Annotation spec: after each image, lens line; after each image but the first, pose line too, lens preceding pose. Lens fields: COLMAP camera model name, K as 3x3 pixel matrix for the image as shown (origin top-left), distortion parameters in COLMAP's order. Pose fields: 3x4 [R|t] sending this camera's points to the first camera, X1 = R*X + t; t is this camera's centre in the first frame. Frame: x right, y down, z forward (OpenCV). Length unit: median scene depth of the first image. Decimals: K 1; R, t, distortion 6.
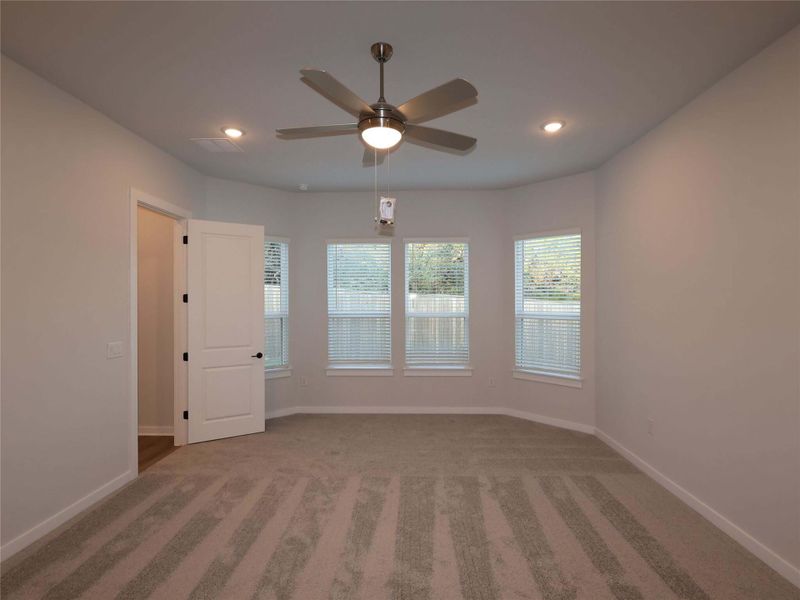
lens RADIAL K [[418.5, 0, 400.0], [0, 418.5, 300.0], [0, 0, 1]] dist [-0.002707, -0.000801]
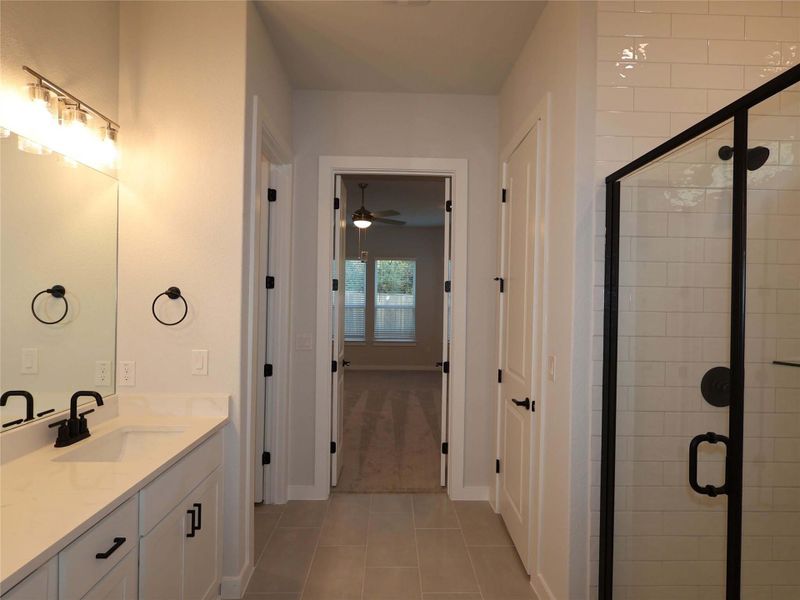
lens RADIAL K [[418.5, 0, 400.0], [0, 418.5, 300.0], [0, 0, 1]] dist [-0.002707, -0.000801]
pose [[0.998030, 0.017144, 0.060358, 0.013908], [-0.017321, 0.999847, 0.002397, 0.006456], [-0.060308, -0.003438, 0.998174, -0.612639]]
